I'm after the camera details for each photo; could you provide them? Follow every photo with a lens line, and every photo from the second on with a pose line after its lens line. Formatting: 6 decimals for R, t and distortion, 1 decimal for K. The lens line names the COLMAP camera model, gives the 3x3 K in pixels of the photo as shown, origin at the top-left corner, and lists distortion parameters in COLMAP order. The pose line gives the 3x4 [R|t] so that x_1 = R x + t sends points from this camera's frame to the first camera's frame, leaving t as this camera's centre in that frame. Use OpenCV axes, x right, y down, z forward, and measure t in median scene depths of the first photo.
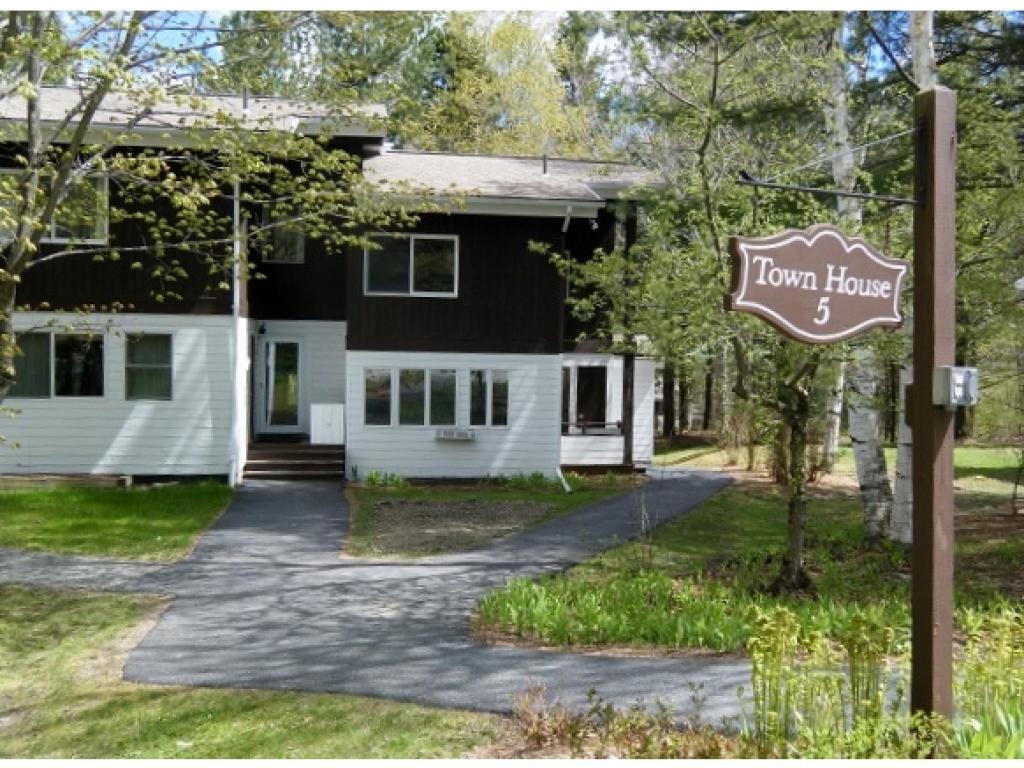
lens RADIAL K [[1068.4, 0, 512.0], [0, 1068.4, 384.0], [0, 0, 1]] dist [-0.012174, 0.036613]
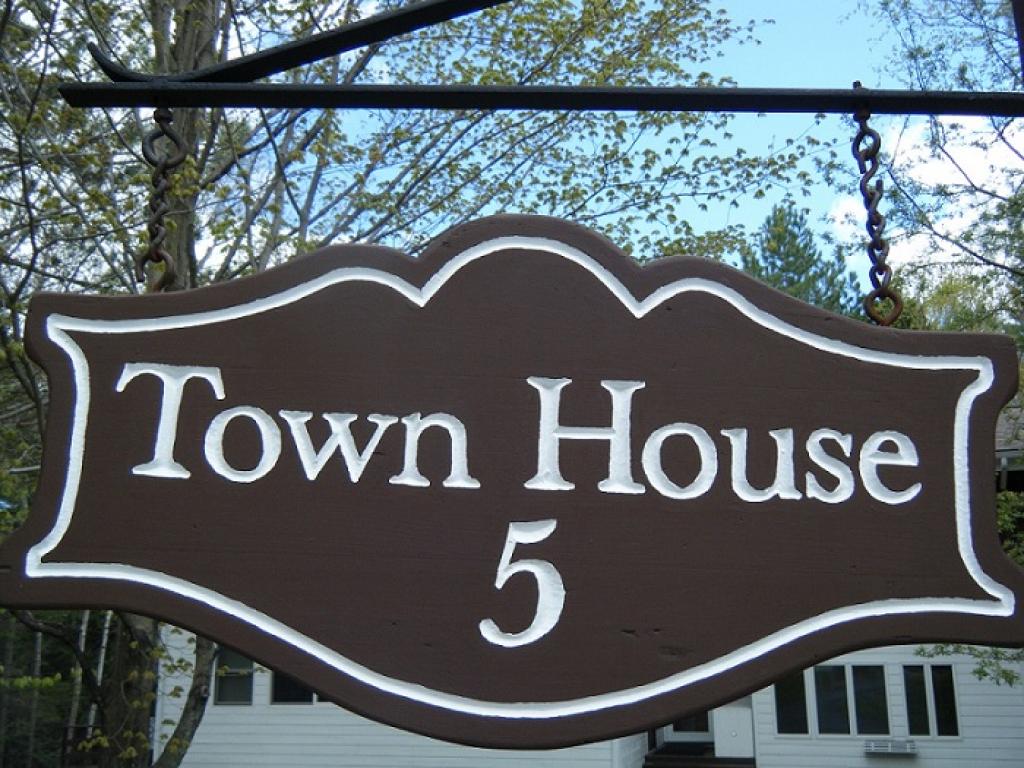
lens RADIAL K [[1068.4, 0, 512.0], [0, 1068.4, 384.0], [0, 0, 1]] dist [-0.012174, 0.036613]
pose [[0.906321, -0.125044, -0.403665, 0.381829], [0.013960, 0.963557, -0.267140, -0.048115], [0.422358, 0.236479, 0.875038, 0.788043]]
